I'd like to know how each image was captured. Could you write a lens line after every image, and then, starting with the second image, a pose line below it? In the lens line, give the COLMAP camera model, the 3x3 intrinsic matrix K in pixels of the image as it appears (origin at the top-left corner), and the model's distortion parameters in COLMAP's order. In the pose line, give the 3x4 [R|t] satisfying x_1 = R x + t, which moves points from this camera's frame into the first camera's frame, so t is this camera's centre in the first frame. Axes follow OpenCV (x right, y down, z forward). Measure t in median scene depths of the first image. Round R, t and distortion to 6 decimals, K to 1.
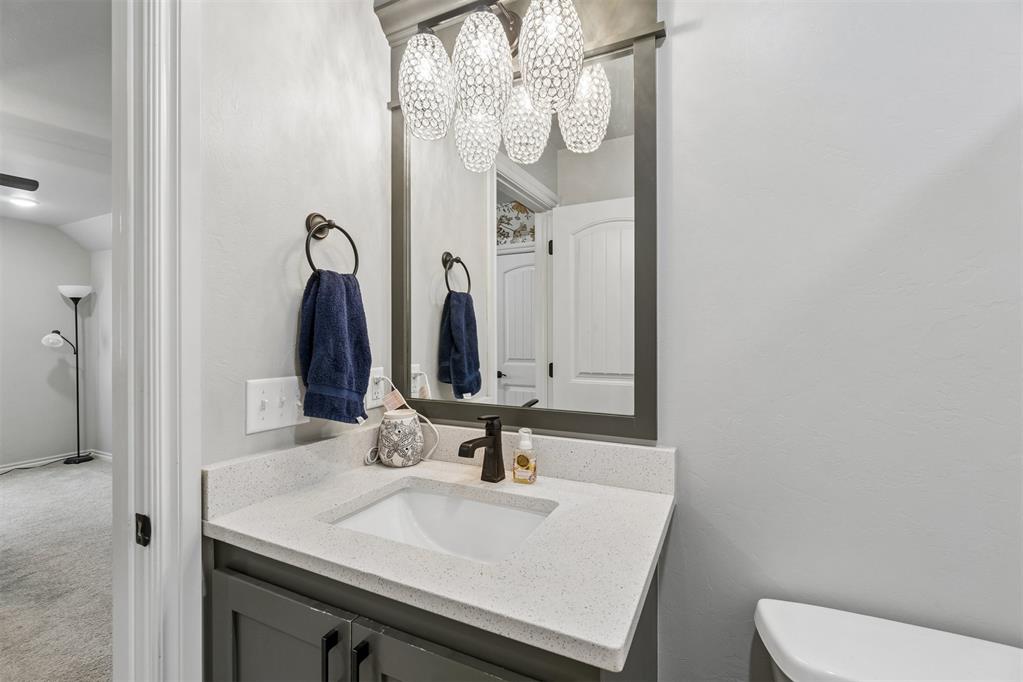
lens RADIAL K [[441.7, 0, 504.3], [0, 441.7, 337.3], [0, 0, 1]] dist [-0.000931, 0.000012]
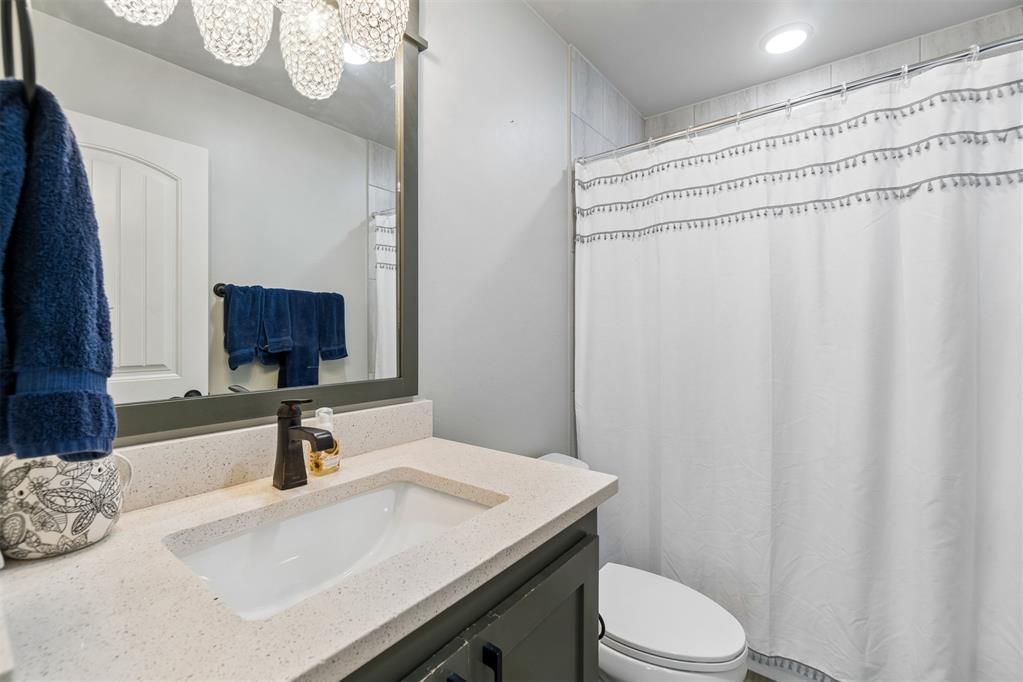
lens RADIAL K [[441.7, 0, 509.5], [0, 441.7, 336.4], [0, 0, 1]] dist [-0.000931, 0.000012]
pose [[0.199141, -0.002625, 0.979967, -0.684339], [0.011205, 0.999937, 0.000401, 0.075896], [-0.979907, 0.010900, 0.199158, 0.492611]]
